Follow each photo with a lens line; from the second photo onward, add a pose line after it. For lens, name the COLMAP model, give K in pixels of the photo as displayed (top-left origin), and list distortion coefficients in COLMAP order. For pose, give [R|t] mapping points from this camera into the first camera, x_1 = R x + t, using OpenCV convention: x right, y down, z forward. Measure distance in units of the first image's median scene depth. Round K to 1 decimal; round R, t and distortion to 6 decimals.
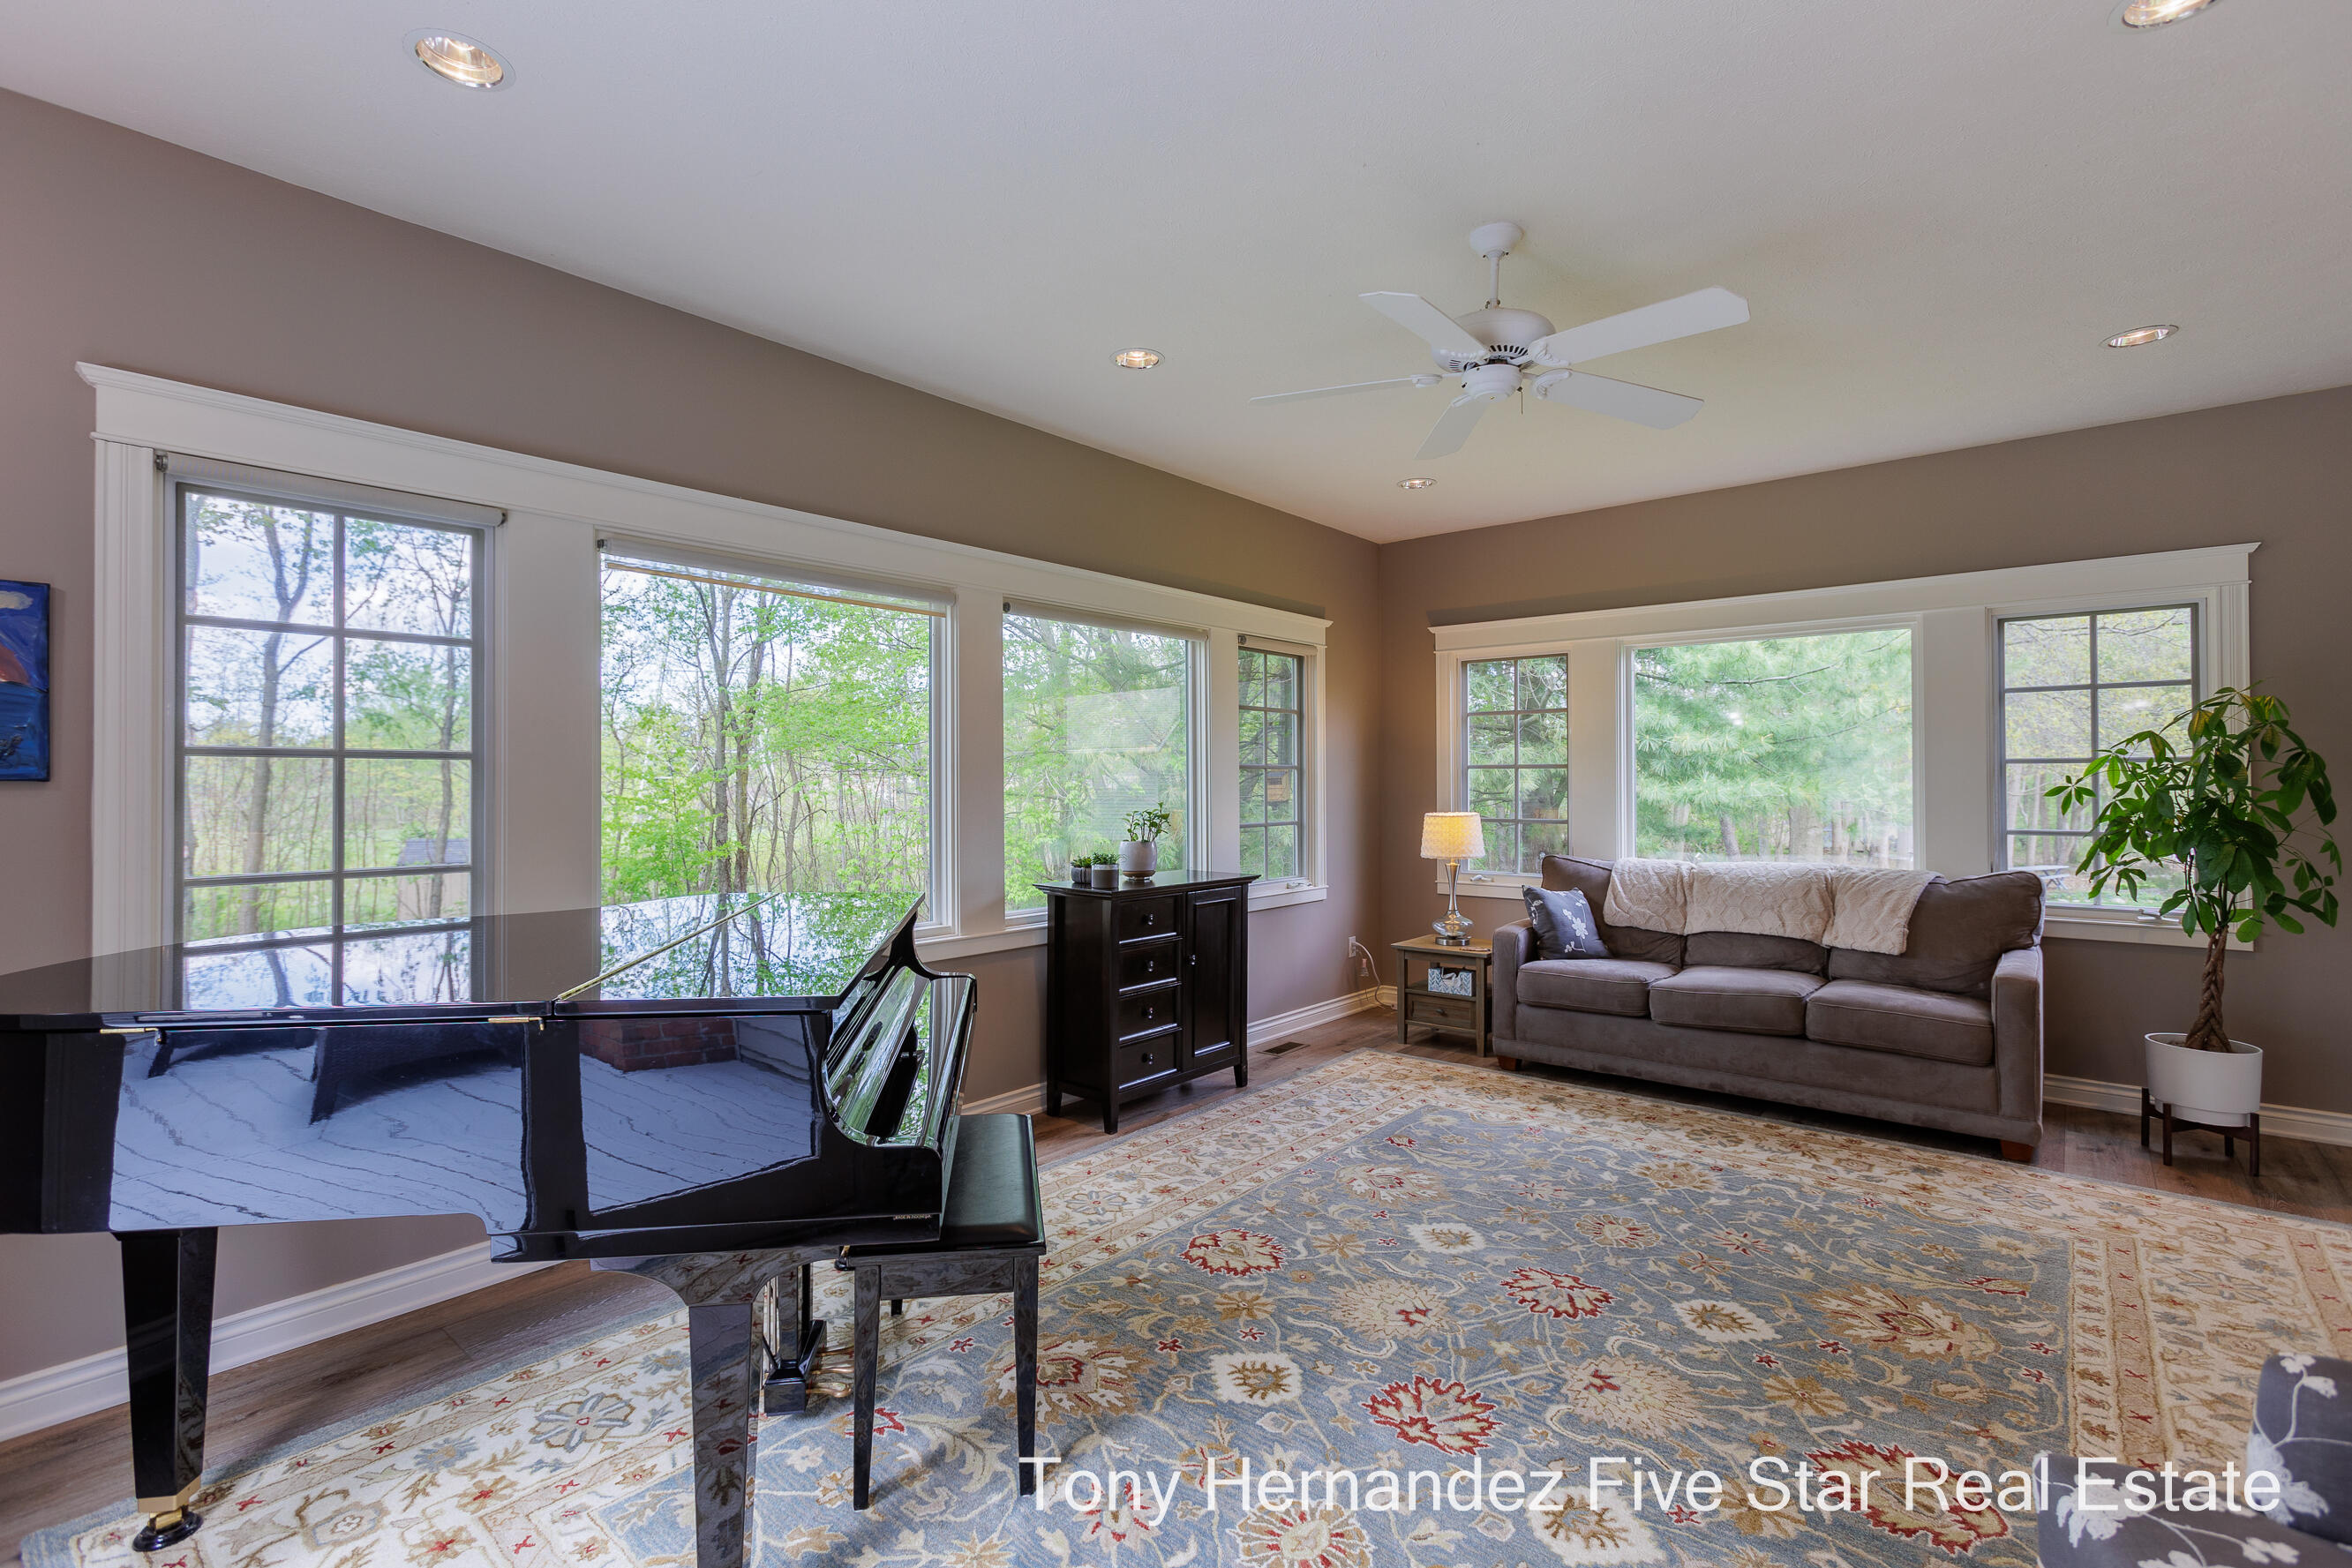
lens RADIAL K [[1073.4, 0, 1162.0], [0, 1073.4, 774.5], [0, 0, 1]] dist [-0.023170, 0.019530]
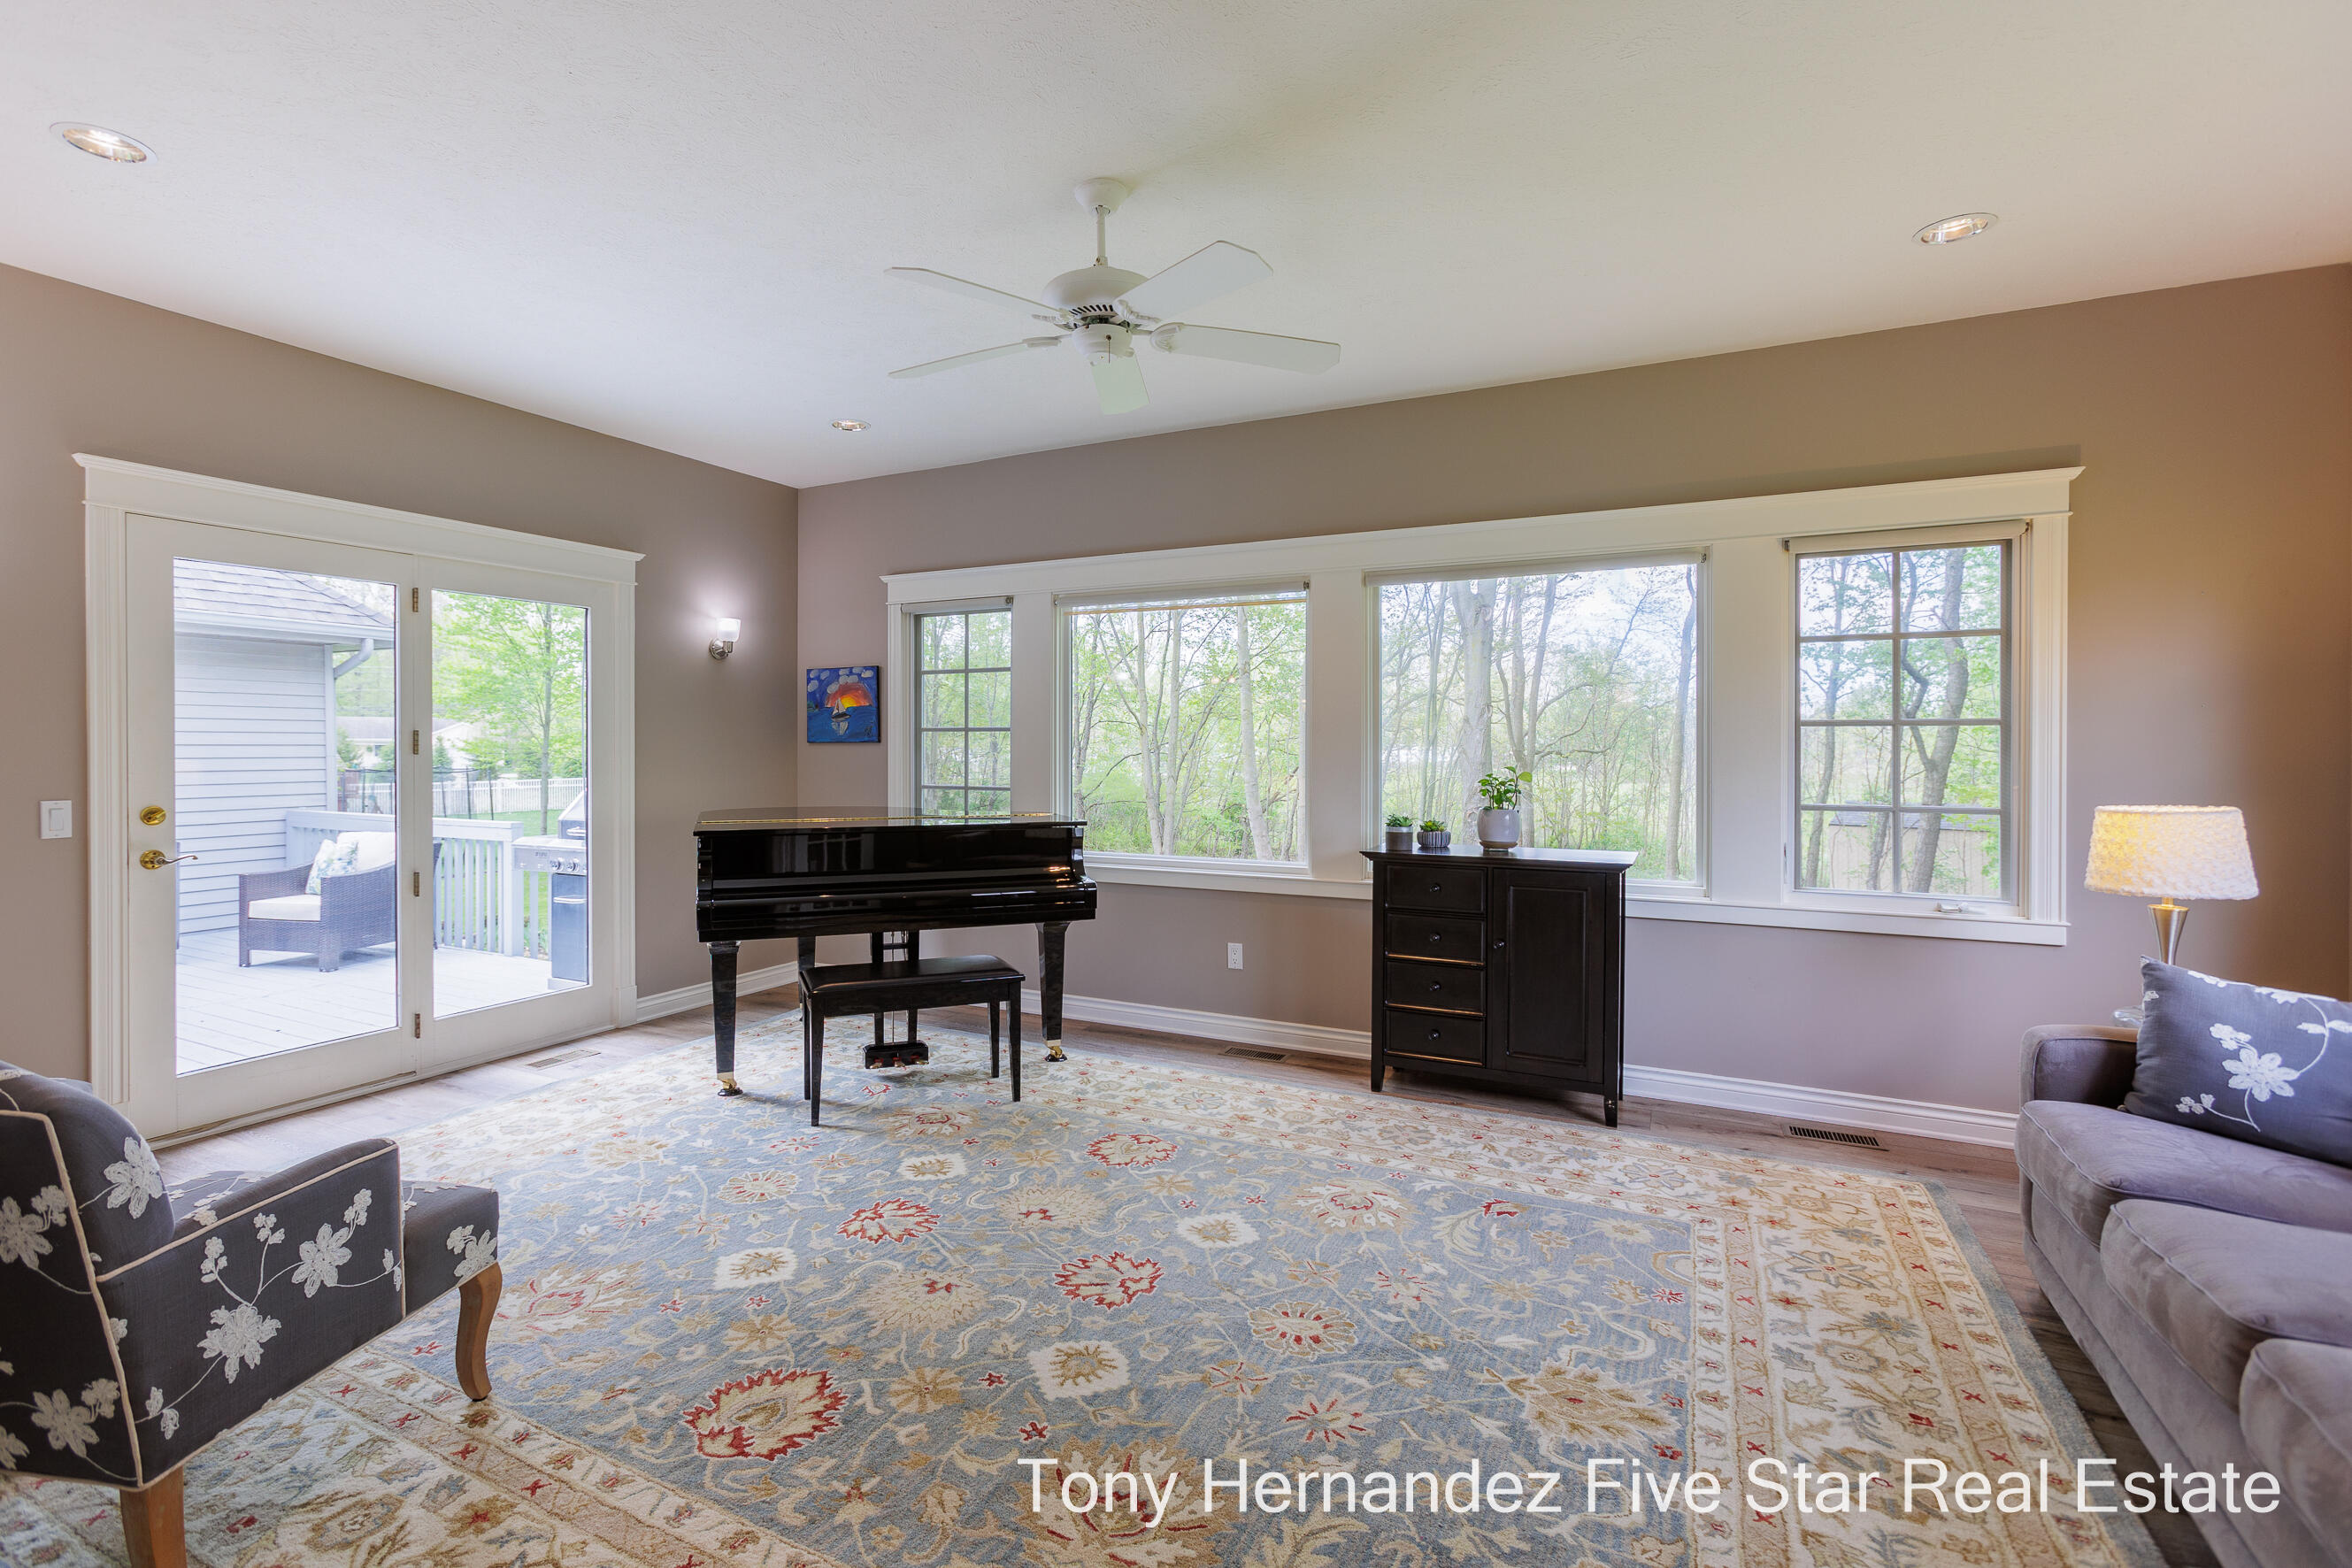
lens RADIAL K [[1081.9, 0, 1125.9], [0, 1081.9, 747.9], [0, 0, 1]] dist [-0.023927, 0.019123]
pose [[0.223172, 0.005134, -0.974766, 0.966323], [0.005226, 0.999965, 0.006463, 0.003879], [0.974765, -0.006536, 0.223138, 0.592618]]
